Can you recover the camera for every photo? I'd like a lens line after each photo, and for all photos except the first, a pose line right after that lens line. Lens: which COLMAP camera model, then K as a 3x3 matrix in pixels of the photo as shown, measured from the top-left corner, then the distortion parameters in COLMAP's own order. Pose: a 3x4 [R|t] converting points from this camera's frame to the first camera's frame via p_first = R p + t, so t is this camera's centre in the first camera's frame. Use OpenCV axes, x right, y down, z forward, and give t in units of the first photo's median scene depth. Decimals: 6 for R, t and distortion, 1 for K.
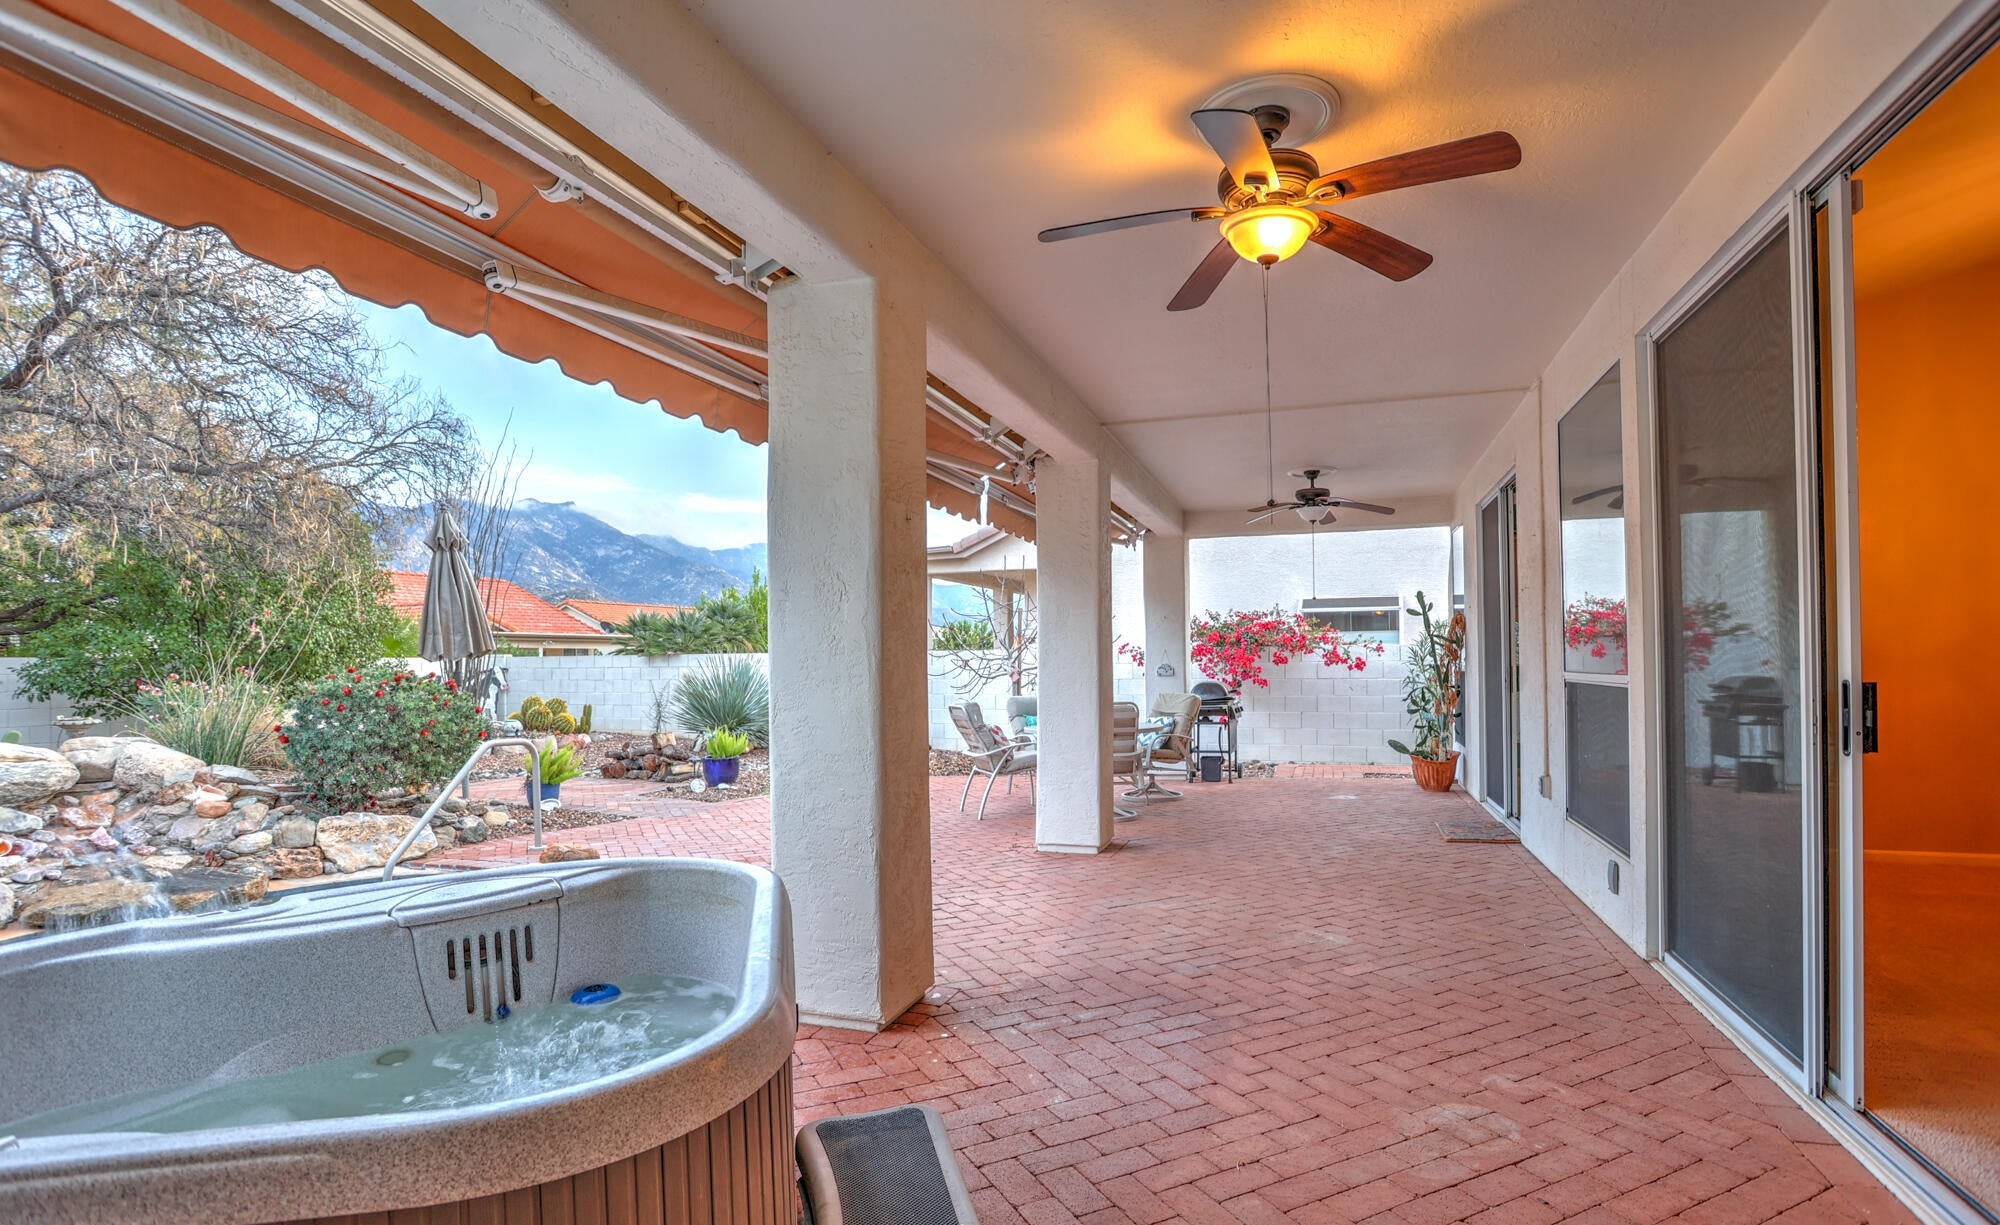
lens RADIAL K [[979.5, 0, 990.4], [0, 979.5, 650.4], [0, 0, 1]] dist [-0.074379, 0.033741]
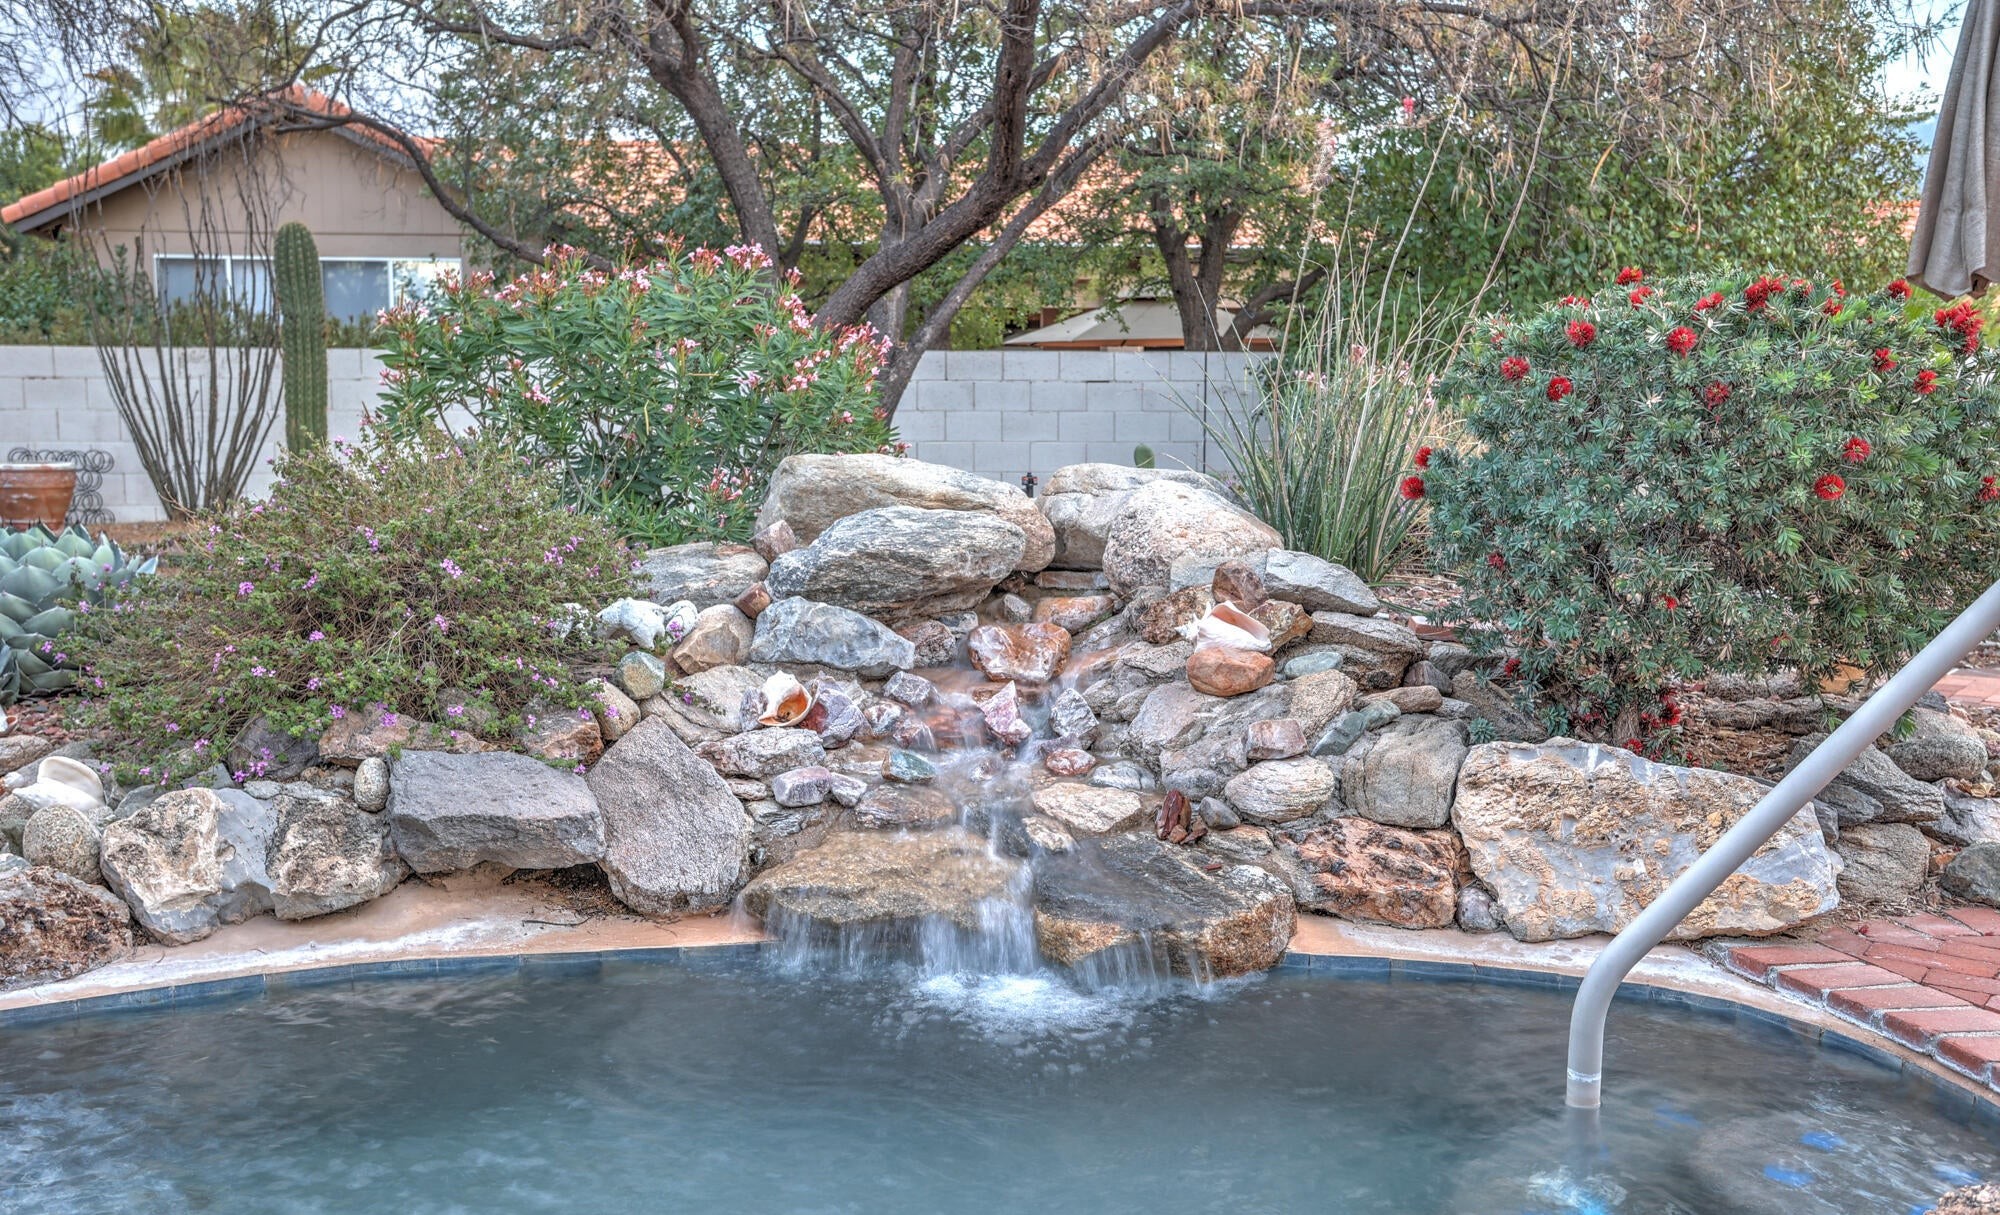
lens RADIAL K [[1781.9, 0, 969.7], [0, 1781.9, 652.5], [0, 0, 1]] dist [-0.000689, 0.012186]
pose [[0.480128, 0.123231, -0.868500, -0.247815], [0.005804, 0.989615, 0.143625, 0.055127], [0.877180, -0.073999, 0.474426, 0.511982]]
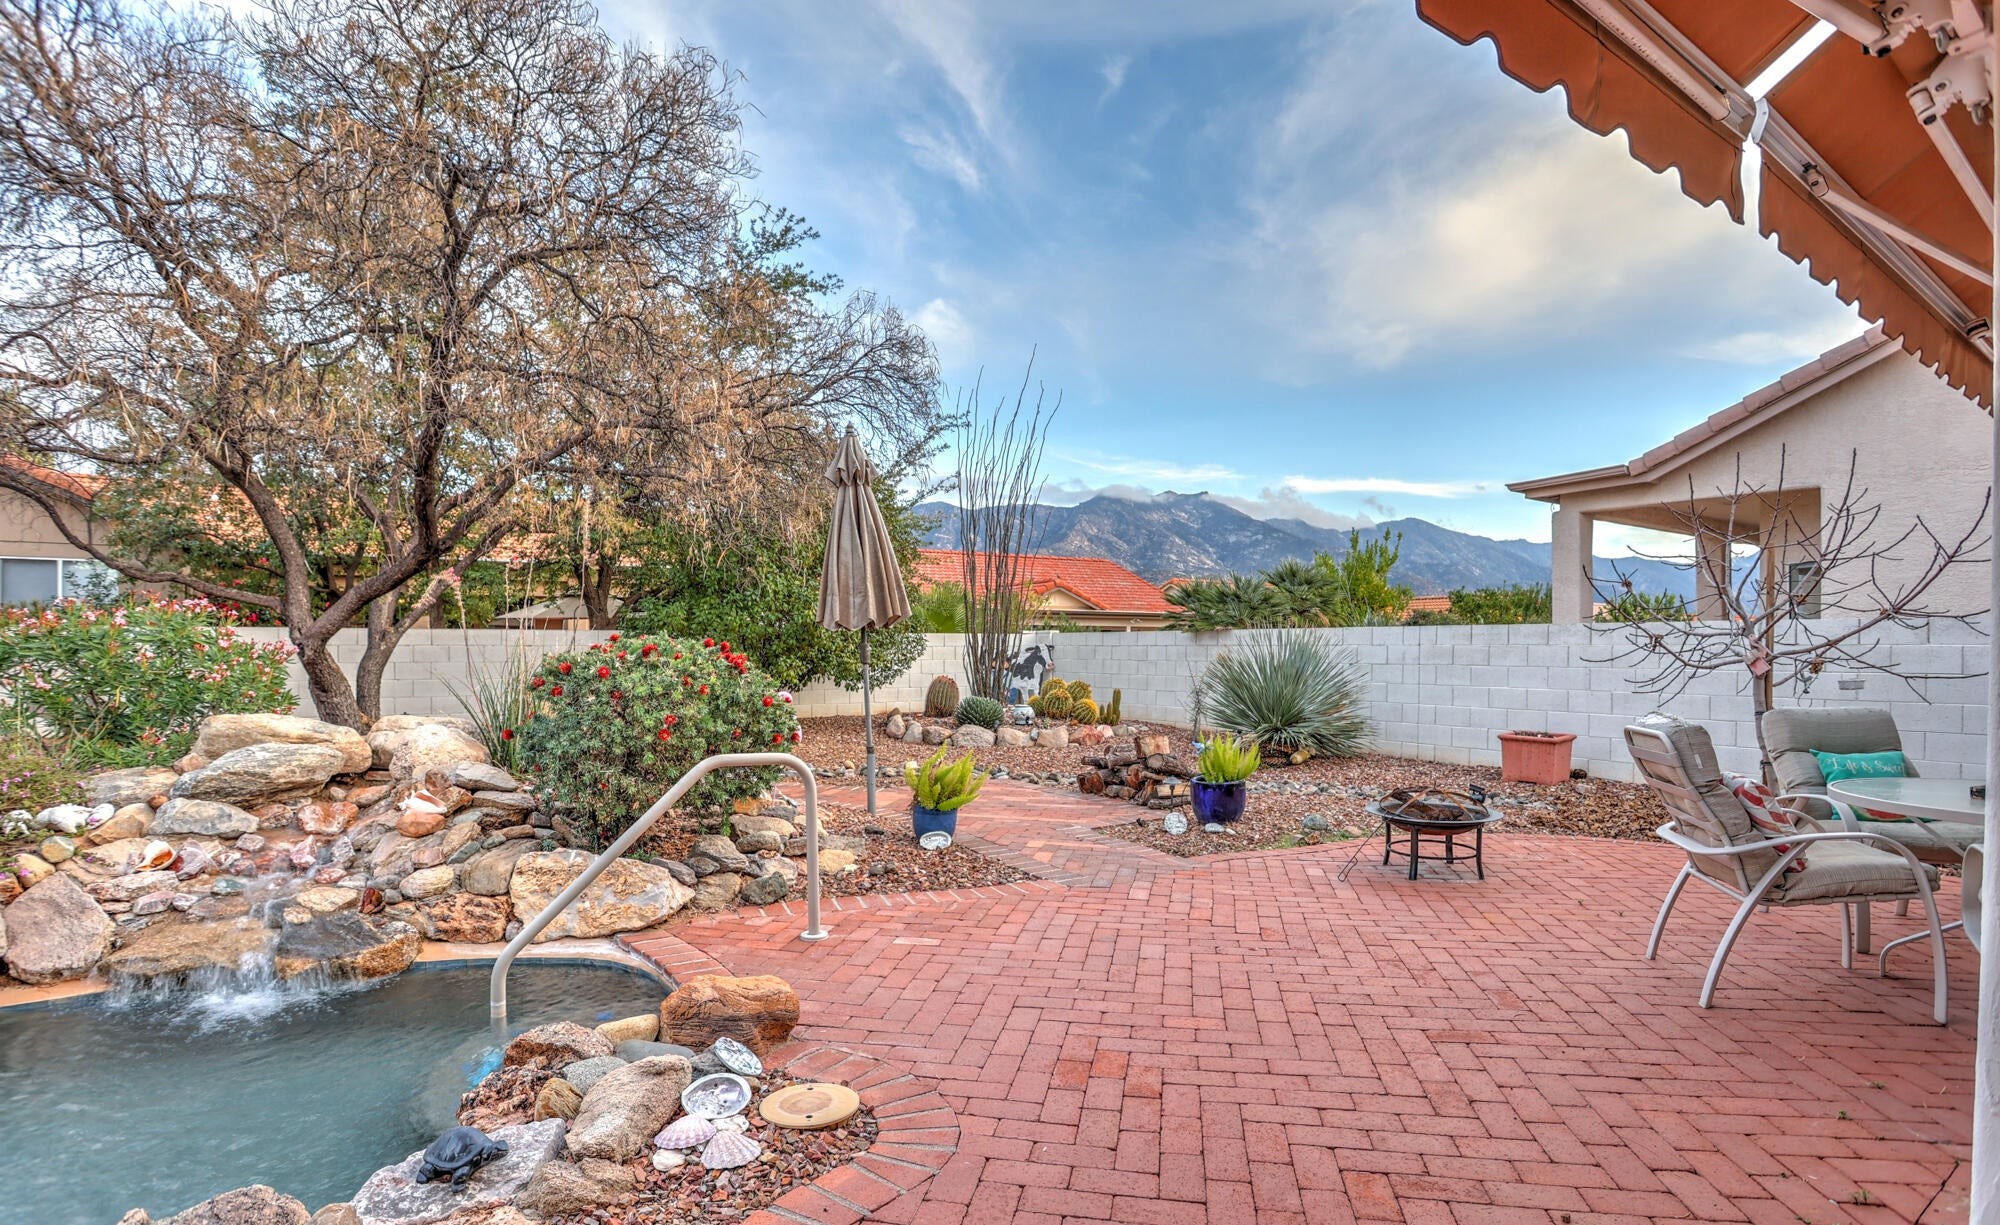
lens RADIAL K [[979.5, 0, 990.4], [0, 979.5, 650.4], [0, 0, 1]] dist [-0.074379, 0.033741]
pose [[0.810571, 0.012012, -0.585517, -0.027148], [-0.001666, 0.999833, 0.018206, 0.015953], [0.585638, -0.013782, 0.810455, 0.565084]]
